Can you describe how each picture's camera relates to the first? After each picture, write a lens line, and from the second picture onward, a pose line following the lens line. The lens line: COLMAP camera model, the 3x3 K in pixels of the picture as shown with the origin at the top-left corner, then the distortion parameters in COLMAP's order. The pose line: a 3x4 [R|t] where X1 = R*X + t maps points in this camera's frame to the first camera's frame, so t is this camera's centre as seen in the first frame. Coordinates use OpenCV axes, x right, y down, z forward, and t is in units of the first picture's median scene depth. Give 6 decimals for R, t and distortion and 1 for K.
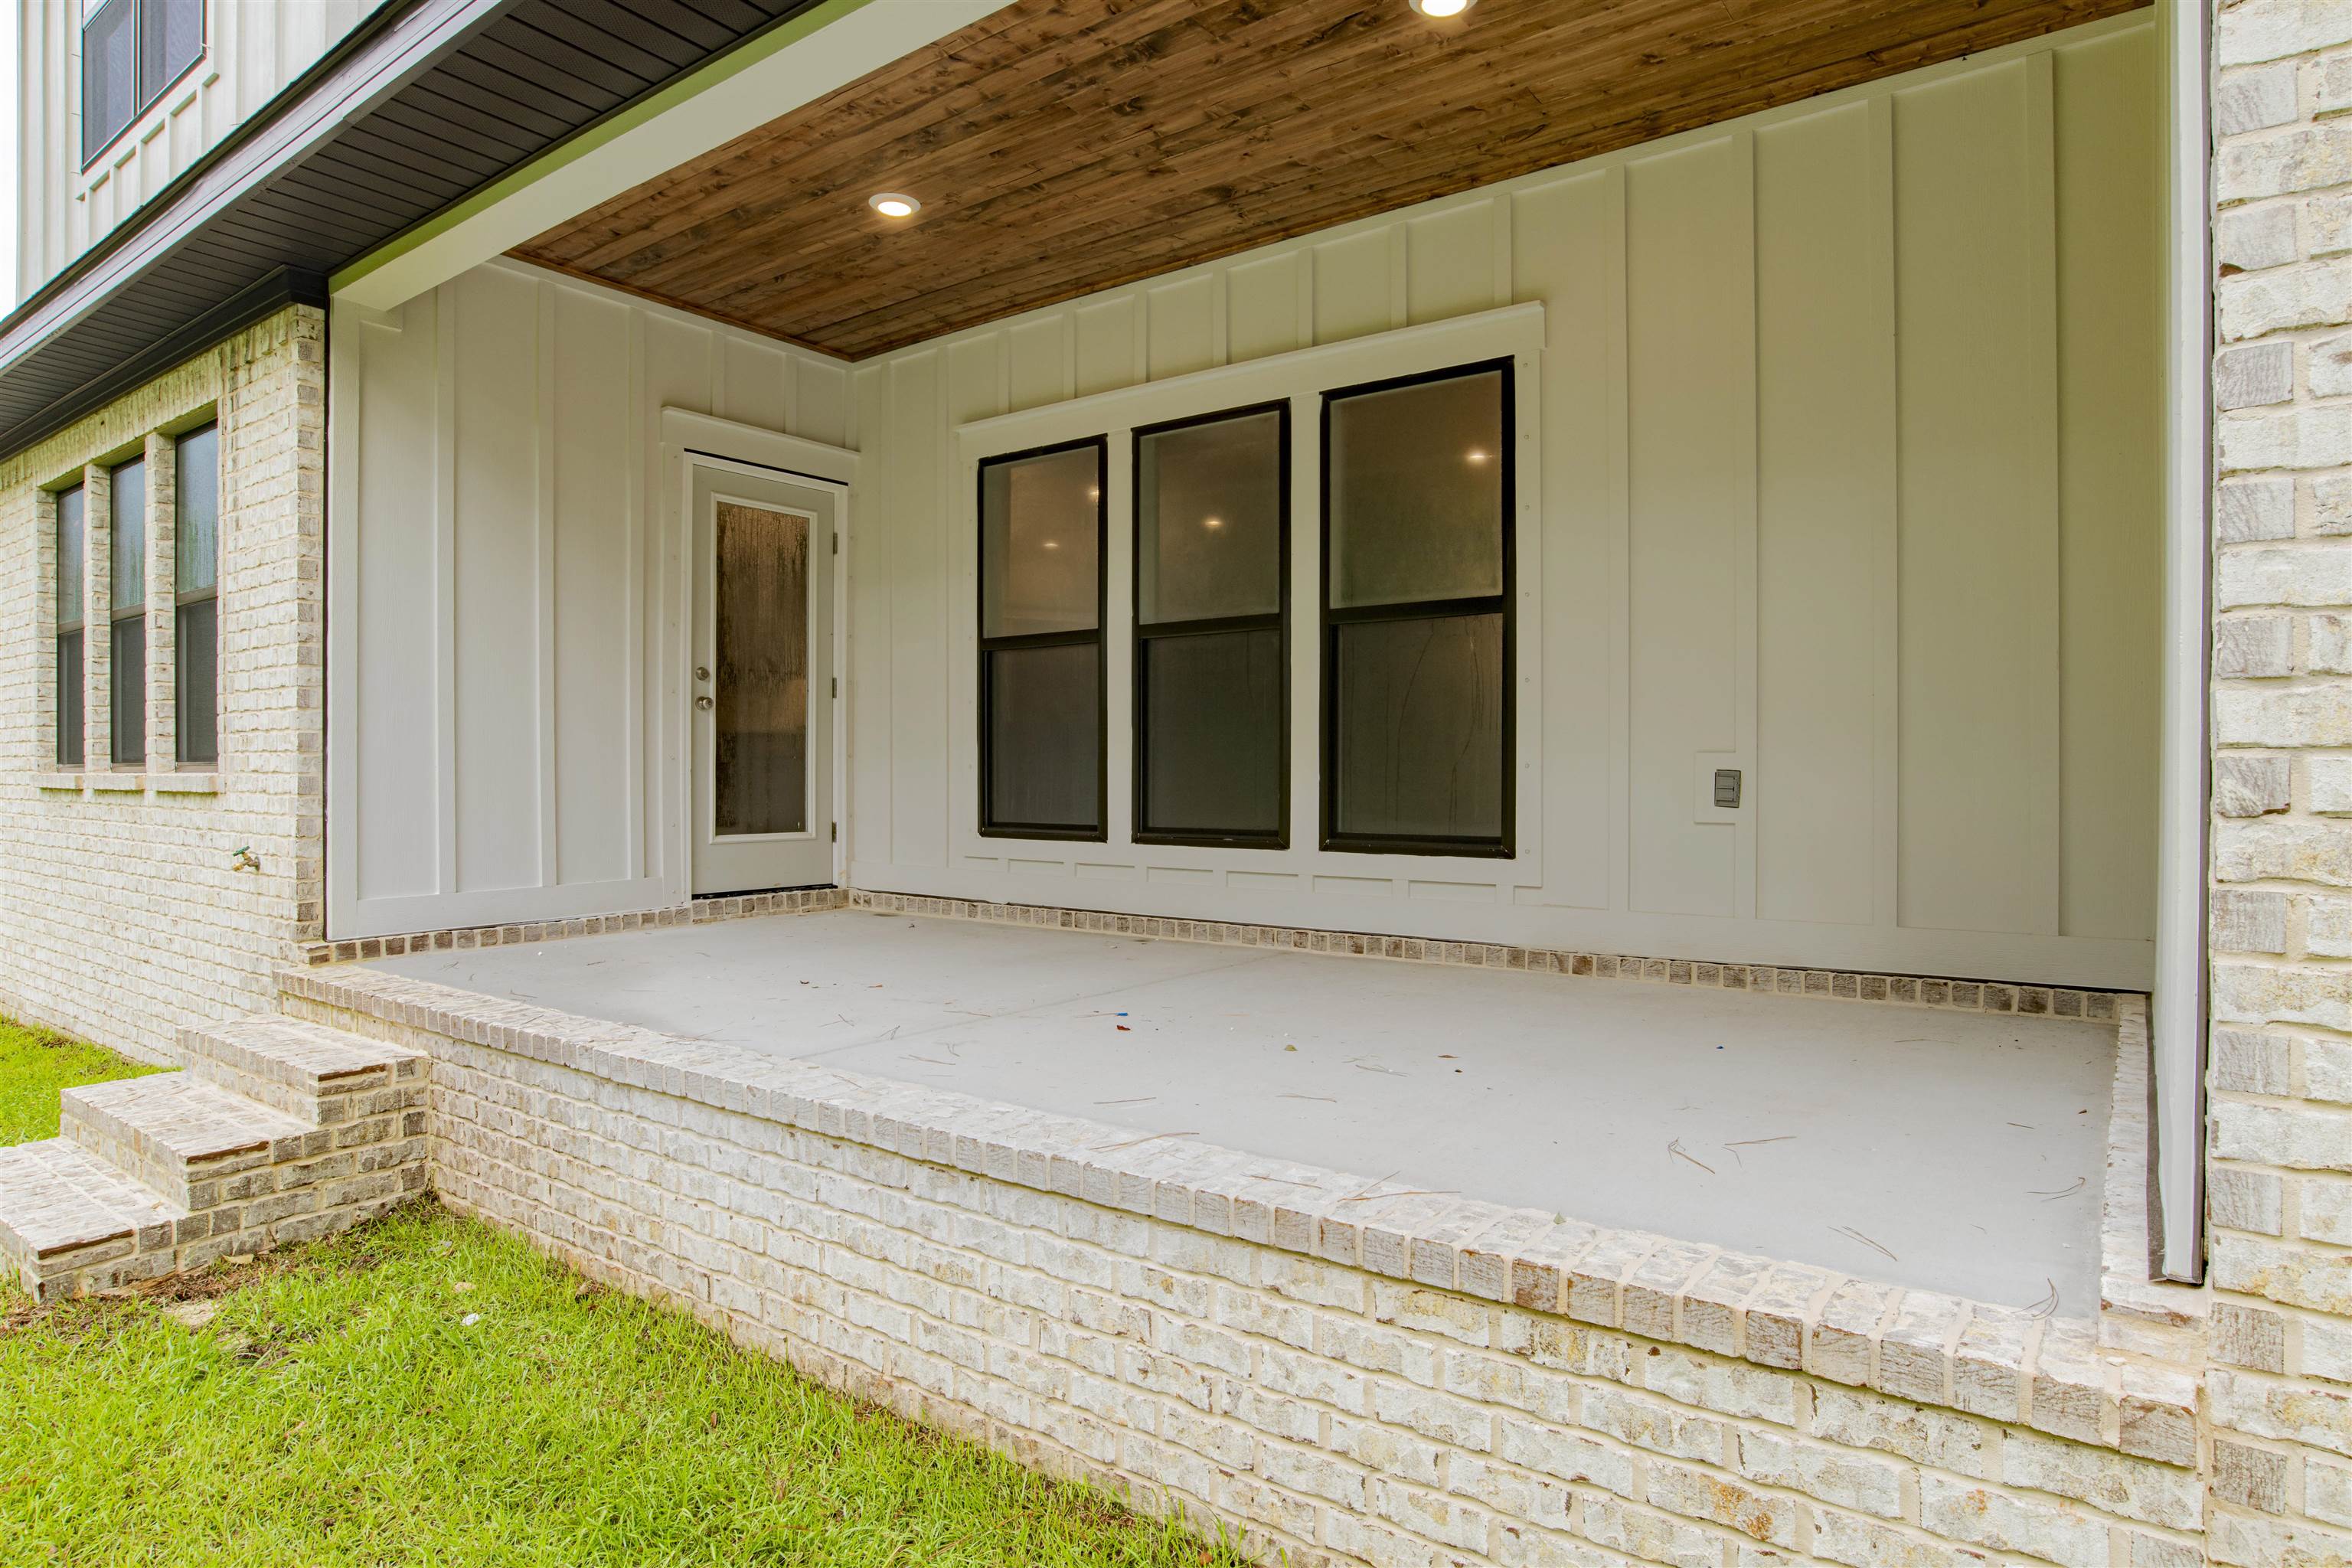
lens RADIAL K [[1320.4, 0, 1167.2], [0, 1320.4, 758.3], [0, 0, 1]] dist [-0.005083, 0.008449]
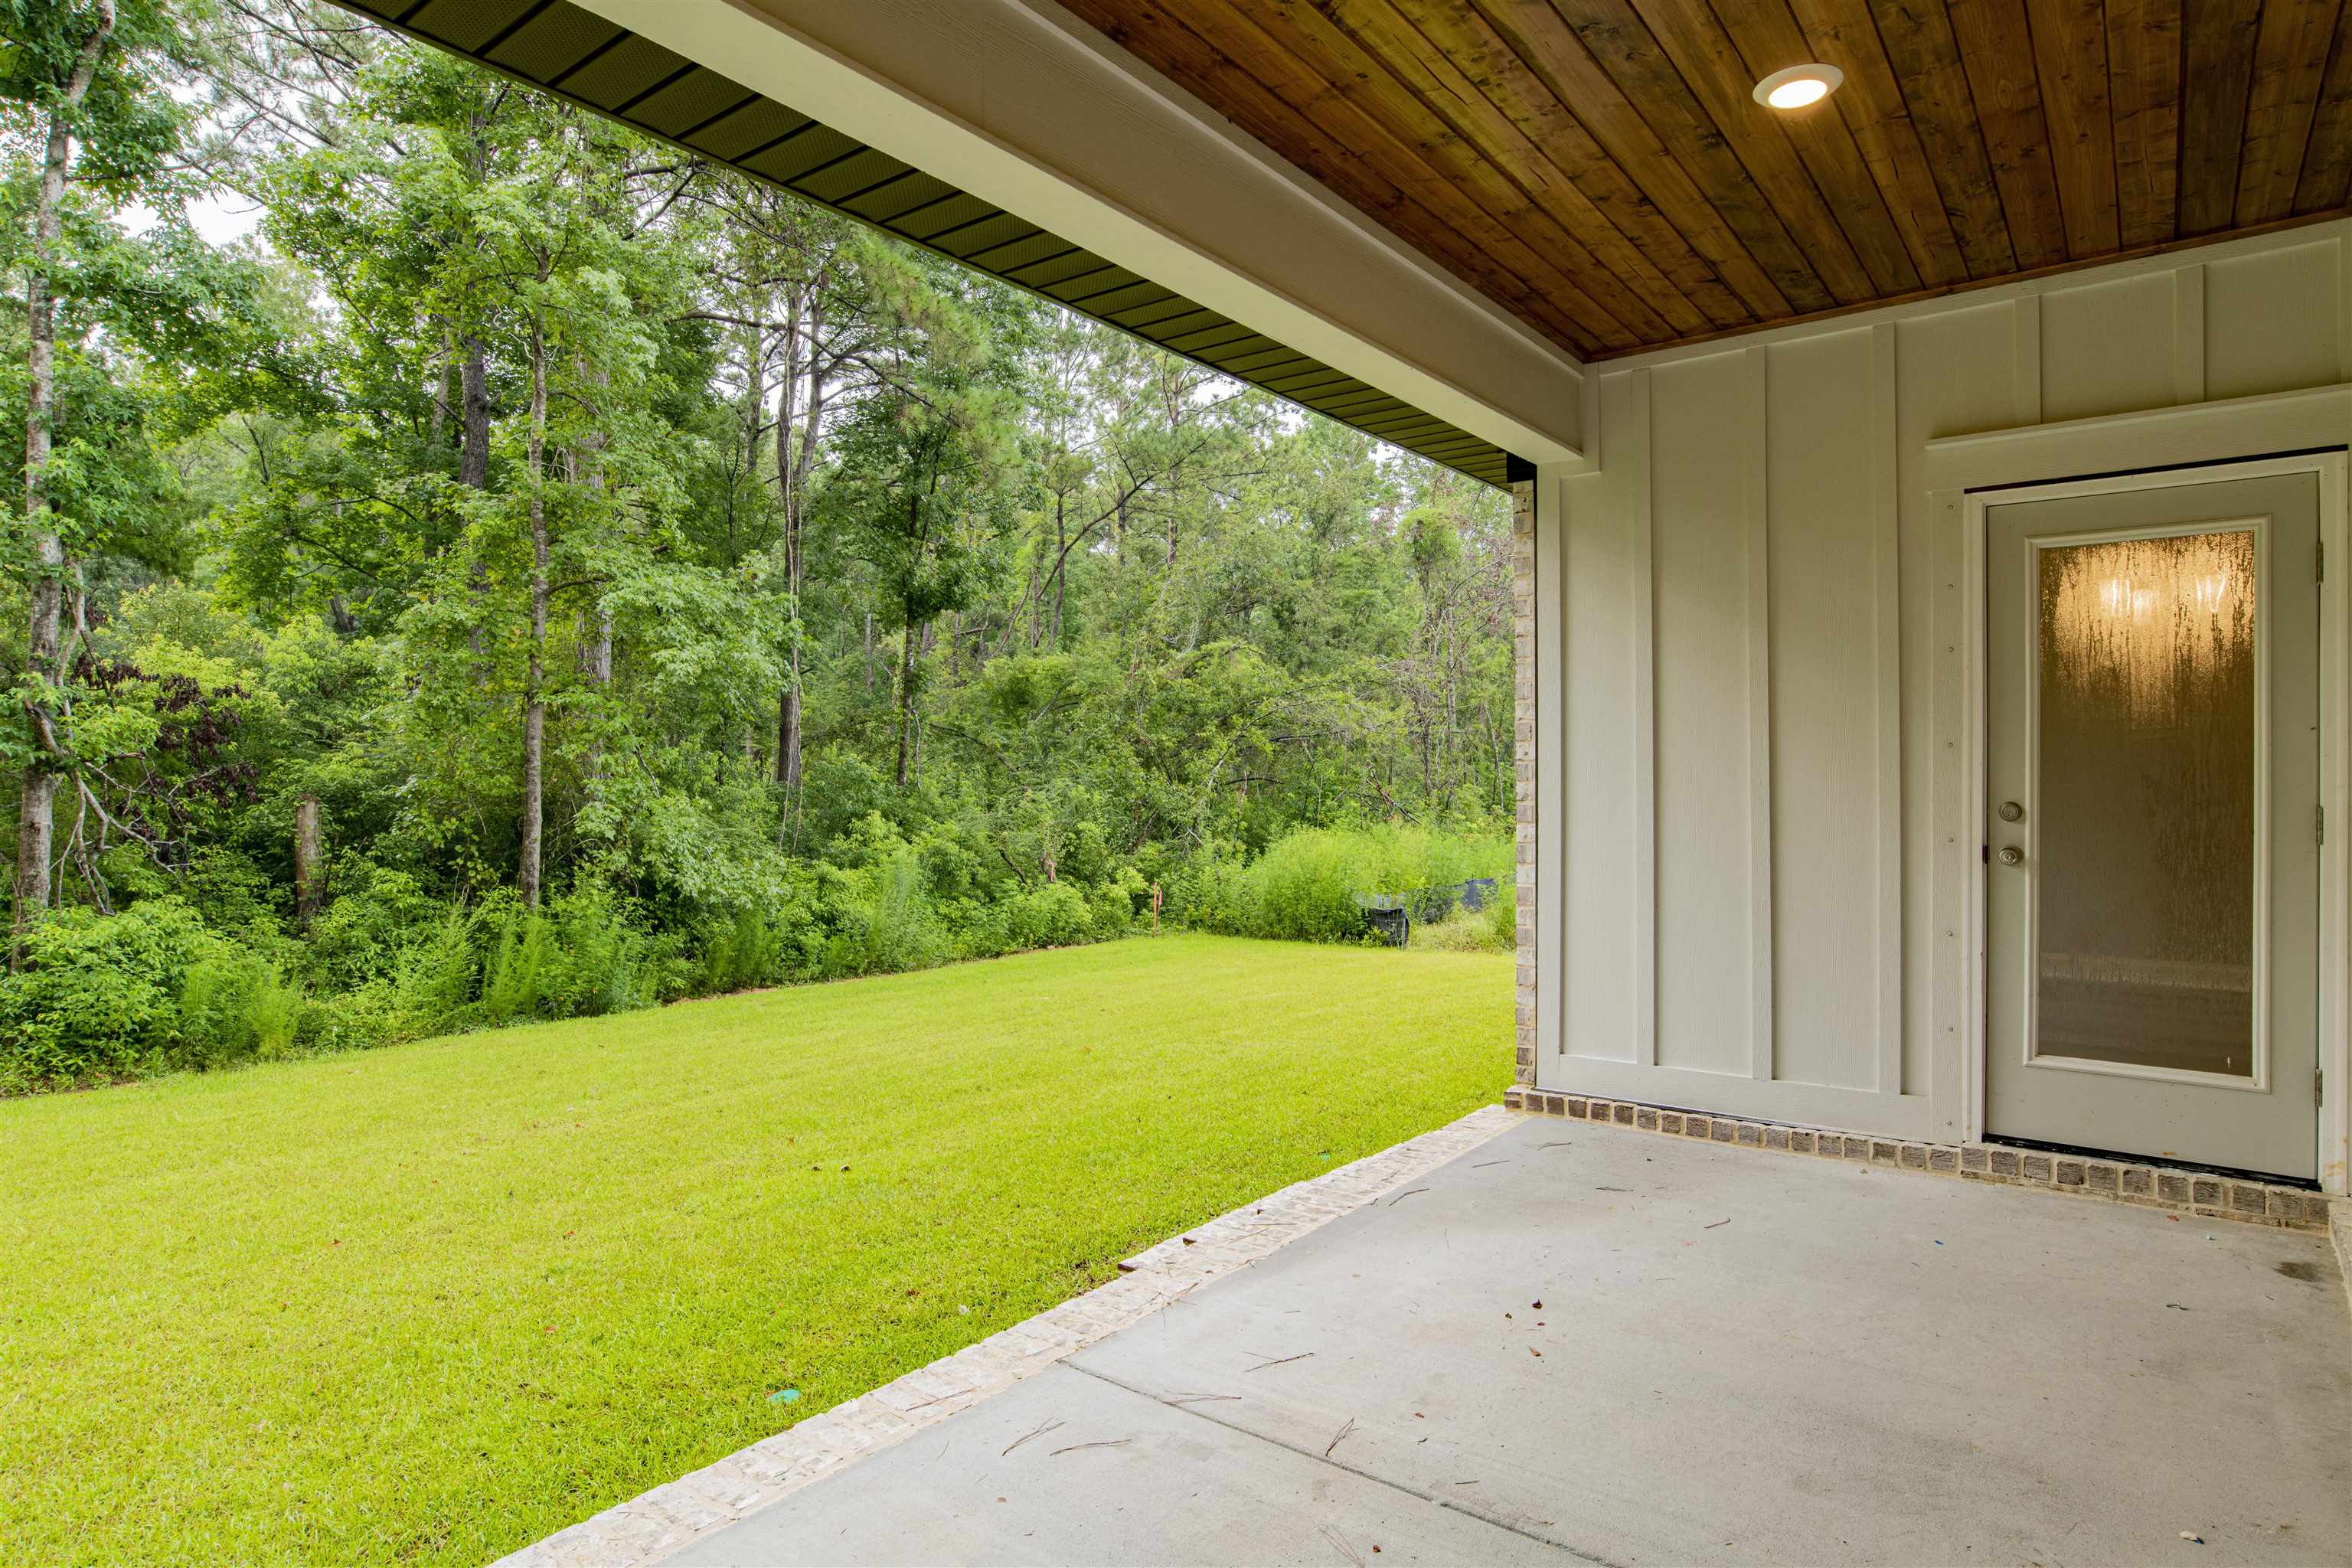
lens RADIAL K [[1320.4, 0, 1173.4], [0, 1320.4, 789.0], [0, 0, 1]] dist [-0.005083, 0.008449]
pose [[0.014534, 0.001937, -0.999892, 0.329359], [0.012790, 0.999916, 0.002123, -0.085438], [0.999813, -0.012820, 0.014508, 0.583370]]
